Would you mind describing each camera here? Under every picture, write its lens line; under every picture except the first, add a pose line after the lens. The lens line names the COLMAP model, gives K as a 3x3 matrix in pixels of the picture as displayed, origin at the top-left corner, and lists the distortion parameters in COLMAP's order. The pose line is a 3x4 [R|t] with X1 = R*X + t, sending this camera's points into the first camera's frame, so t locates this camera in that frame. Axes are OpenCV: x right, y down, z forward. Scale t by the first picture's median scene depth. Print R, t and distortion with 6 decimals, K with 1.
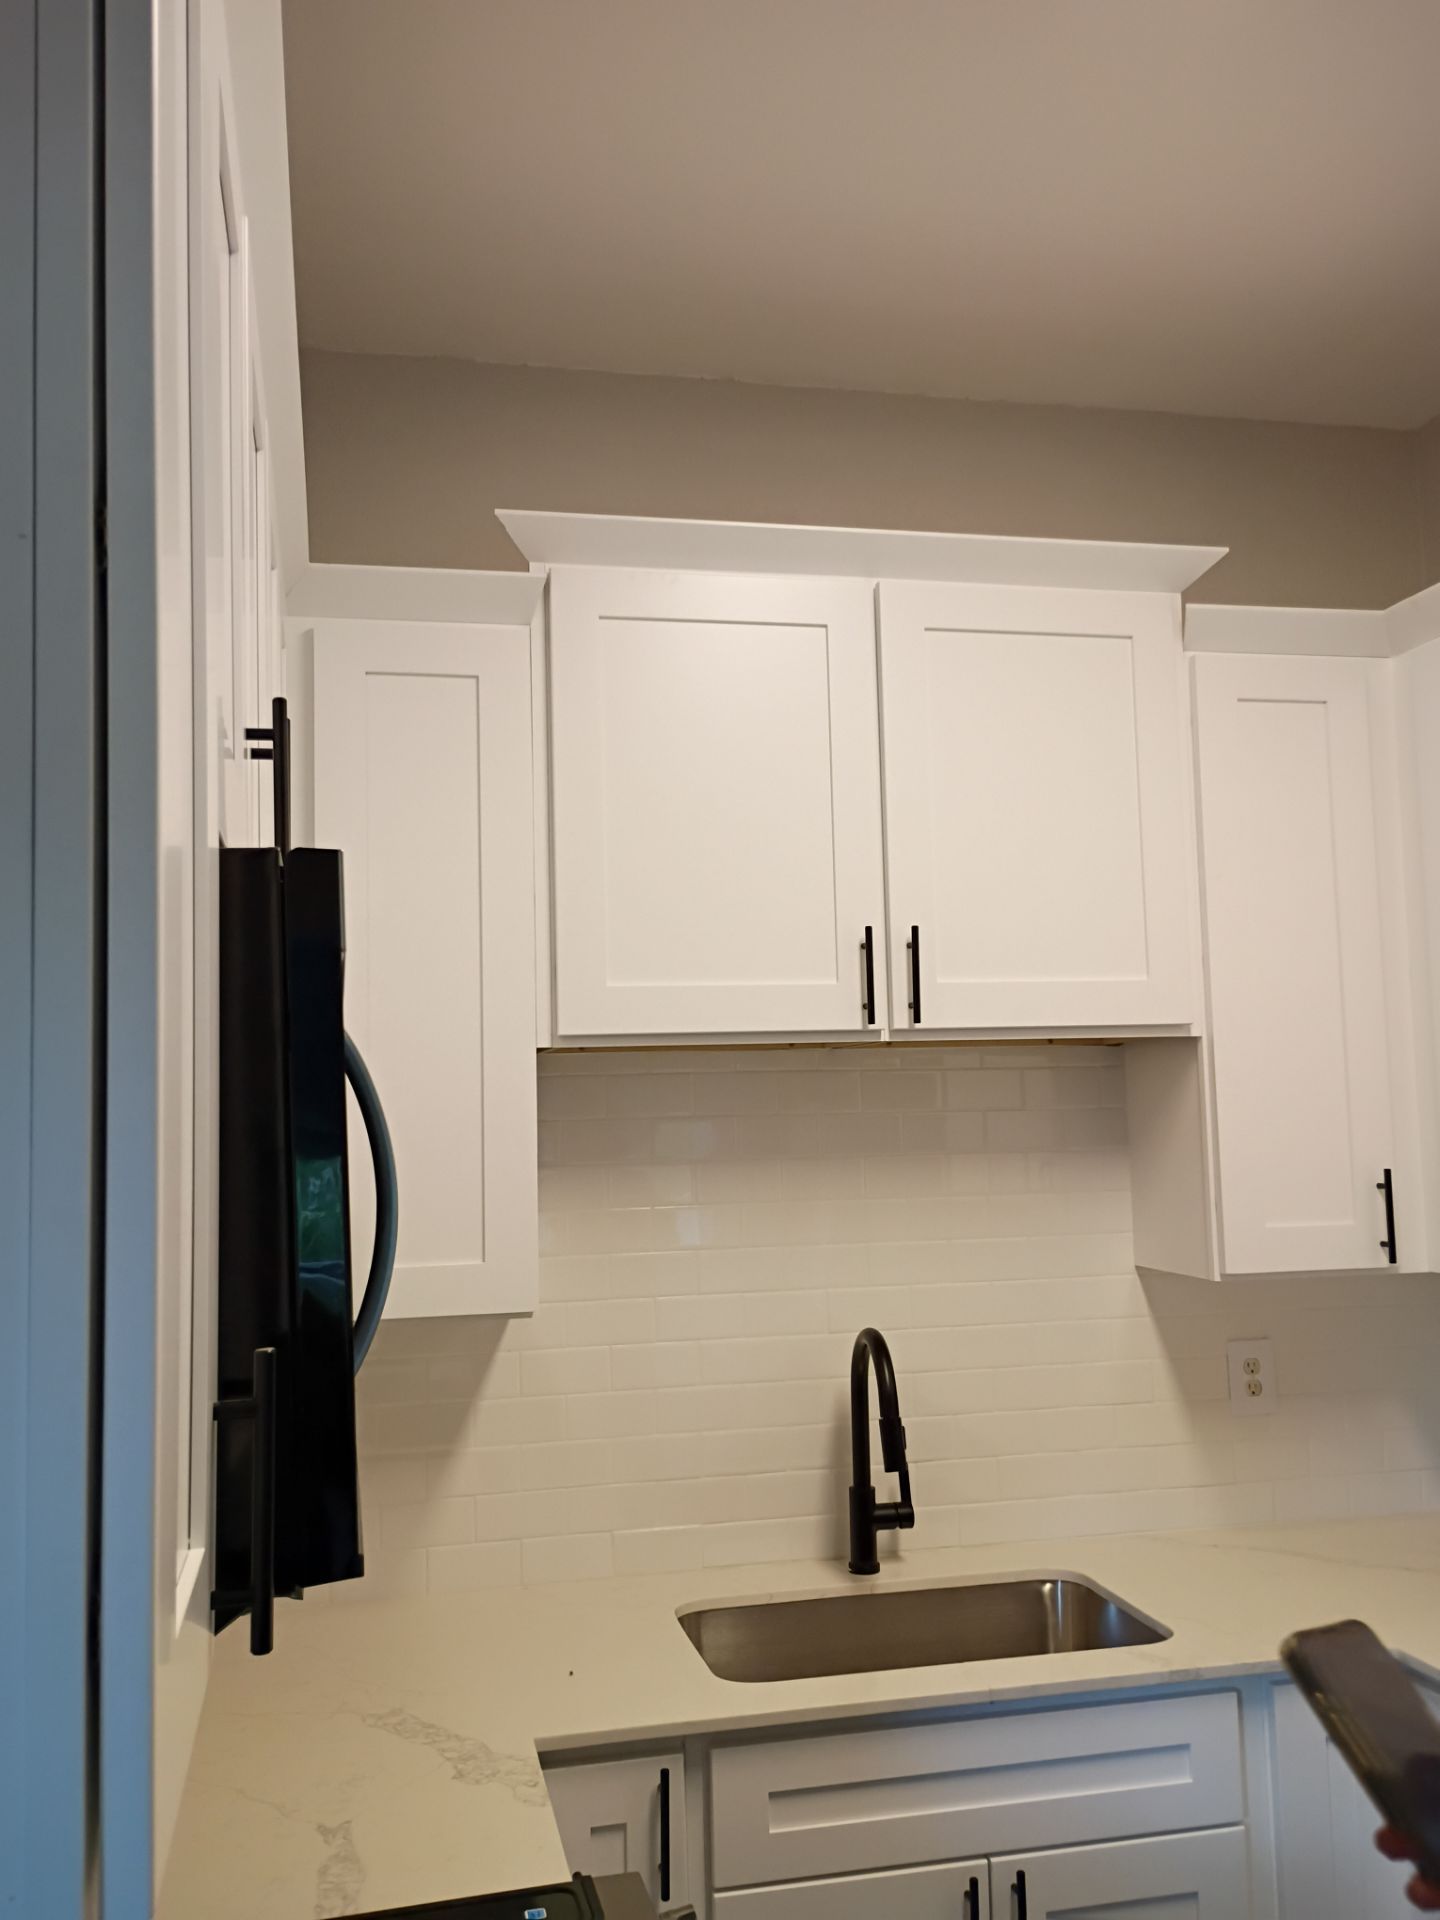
lens RADIAL K [[1603.8, 0, 726.1], [0, 1603.8, 973.7], [0, 0, 1]] dist [0.031007, -0.006209]
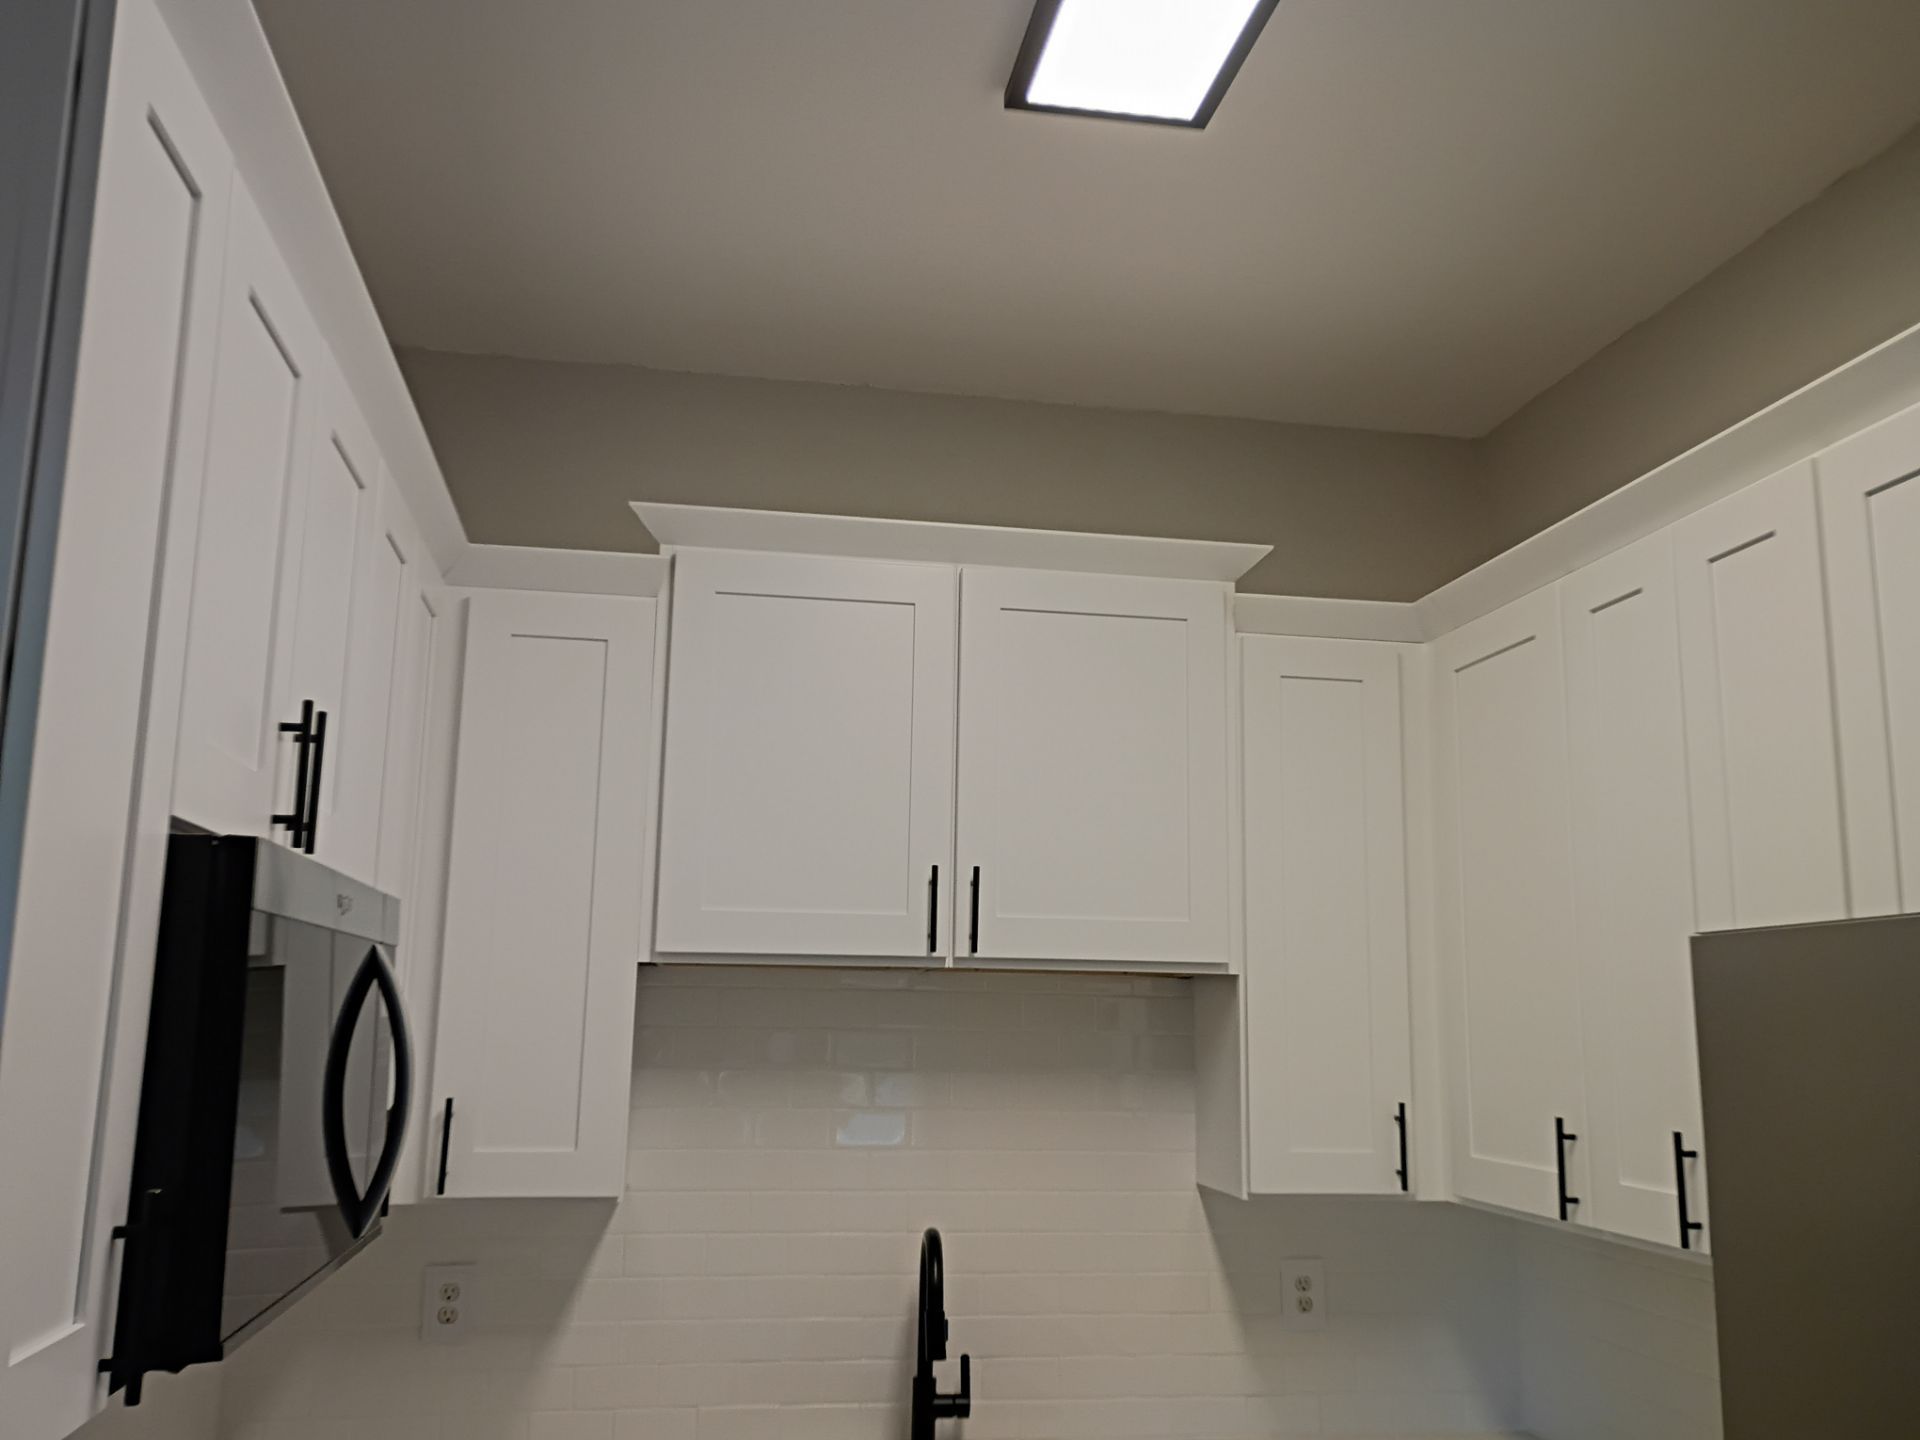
lens RADIAL K [[1603.8, 0, 960.0], [0, 1603.8, 720.0], [0, 0, 1]] dist [0.031007, -0.006209]
pose [[0.998041, 0.032996, -0.053154, 0.159271], [-0.038035, 0.994581, -0.096754, -0.022235], [0.049673, 0.098586, 0.993888, -0.141574]]
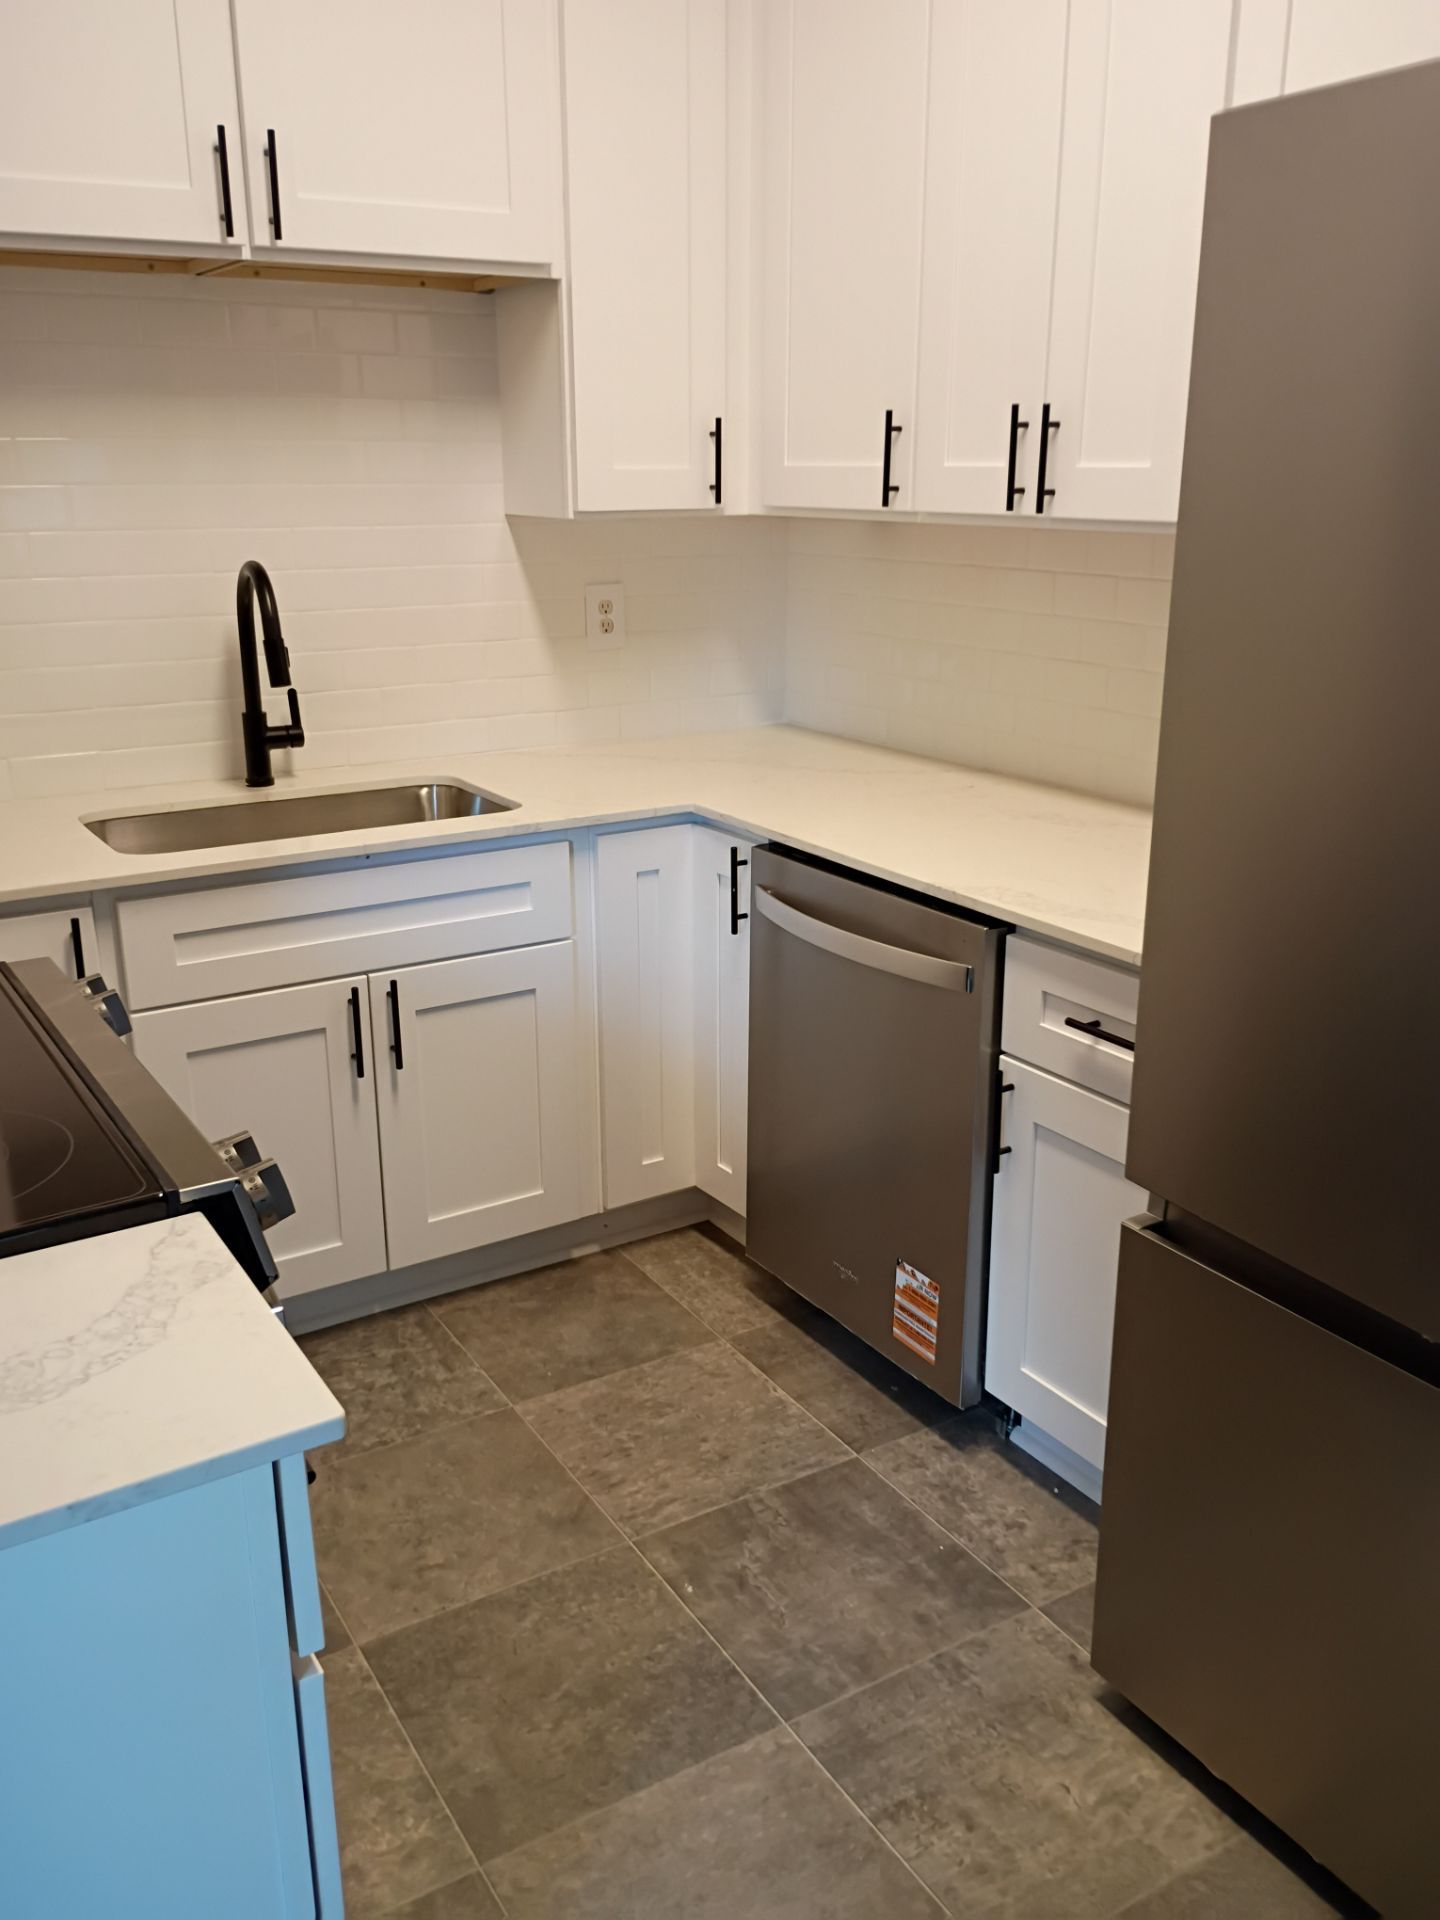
lens RADIAL K [[1603.8, 0, 726.1], [0, 1603.8, 973.7], [0, 0, 1]] dist [0.031007, -0.006209]
pose [[0.941629, -0.079857, 0.327045, 0.015750], [-0.052189, 0.925088, 0.376148, 0.058128], [-0.332584, -0.371260, 0.866922, -0.124687]]
